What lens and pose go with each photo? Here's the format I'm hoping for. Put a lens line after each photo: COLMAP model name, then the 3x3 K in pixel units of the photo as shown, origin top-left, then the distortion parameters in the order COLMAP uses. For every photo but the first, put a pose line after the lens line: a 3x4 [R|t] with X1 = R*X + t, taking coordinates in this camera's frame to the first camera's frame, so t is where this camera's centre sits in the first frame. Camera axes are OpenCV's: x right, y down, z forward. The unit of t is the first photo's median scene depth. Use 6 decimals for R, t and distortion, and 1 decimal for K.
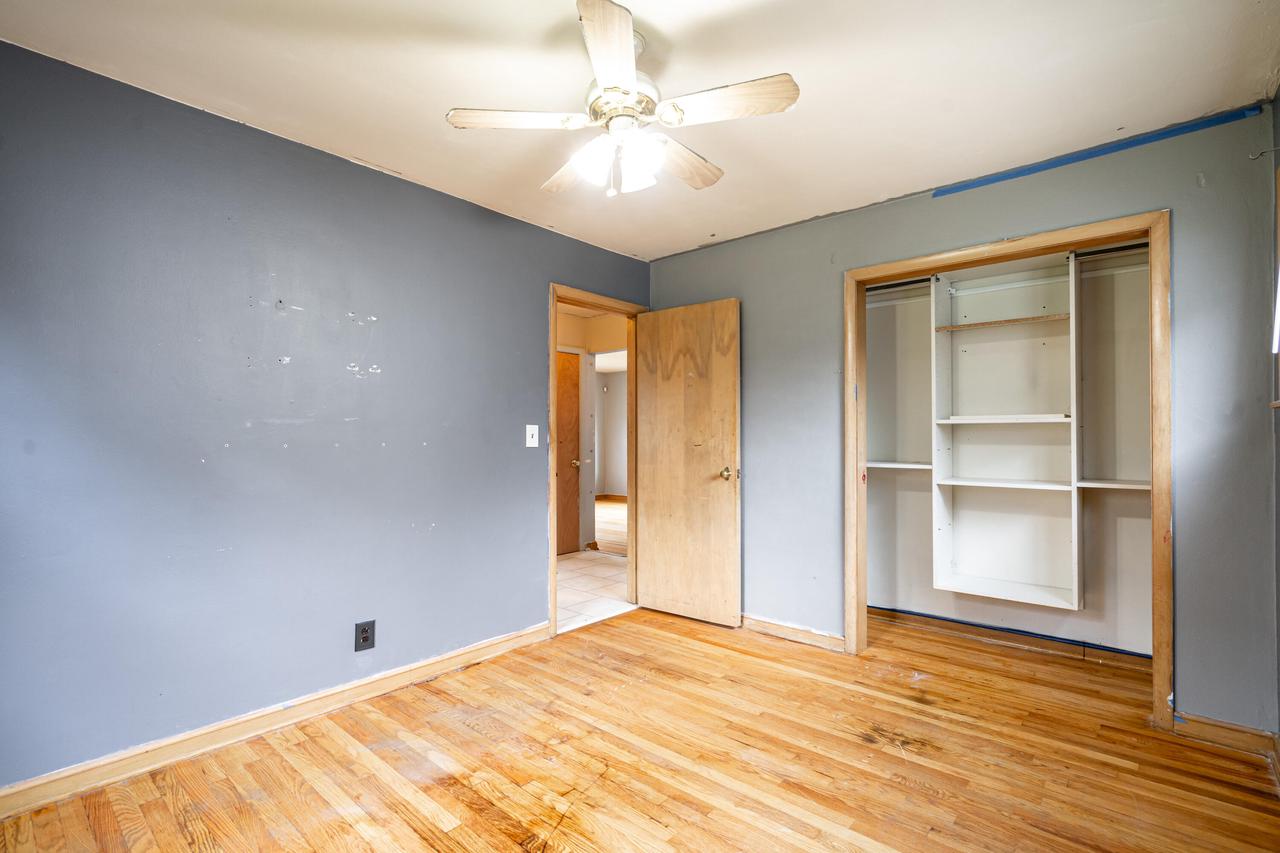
lens RADIAL K [[584.4, 0, 640.8], [0, 584.4, 435.8], [0, 0, 1]] dist [-0.002147, -0.000170]
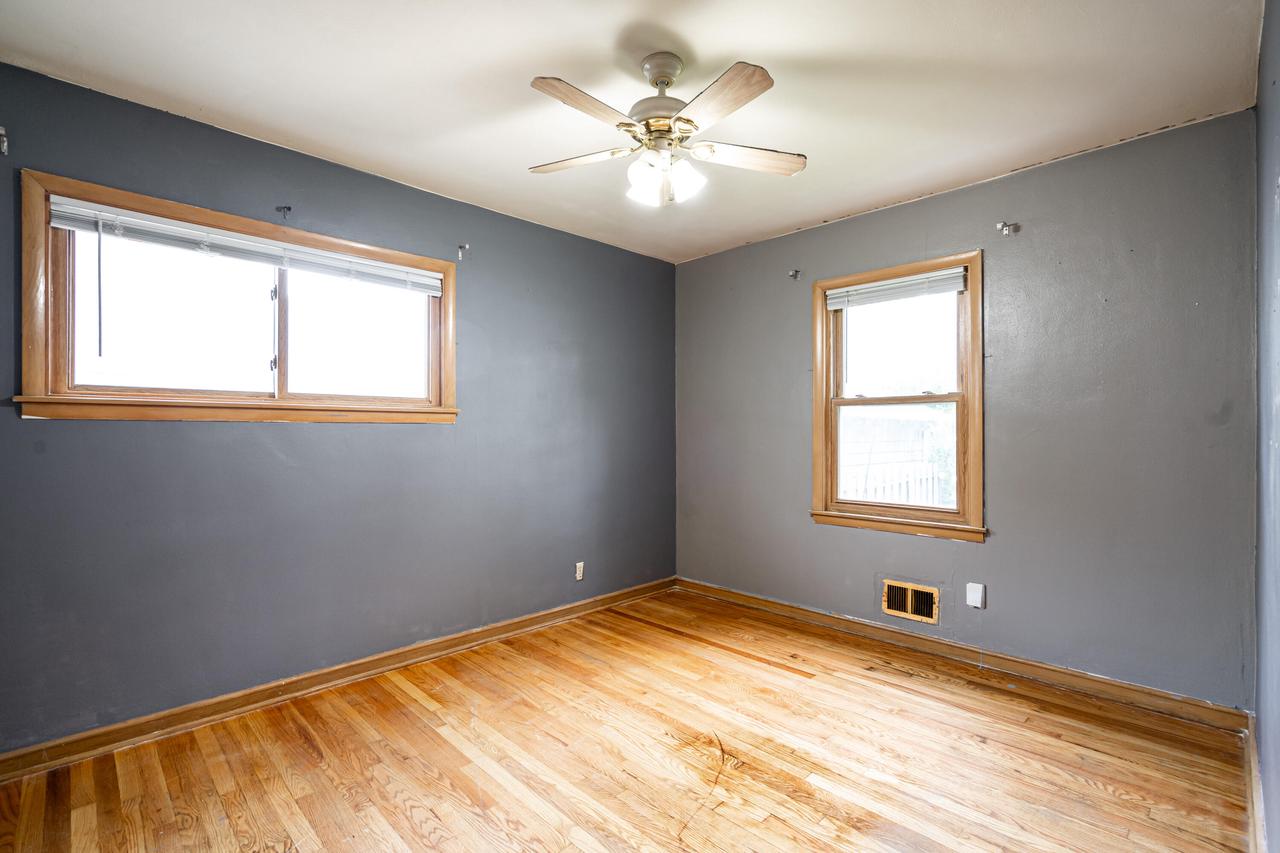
lens RADIAL K [[584.4, 0, 640.8], [0, 584.4, 435.8], [0, 0, 1]] dist [-0.002147, -0.000170]
pose [[-0.997442, 0.000512, 0.071477, -0.068222], [0.000634, 0.999998, 0.001694, -0.000540], [-0.071476, 0.001735, -0.997441, 2.022707]]
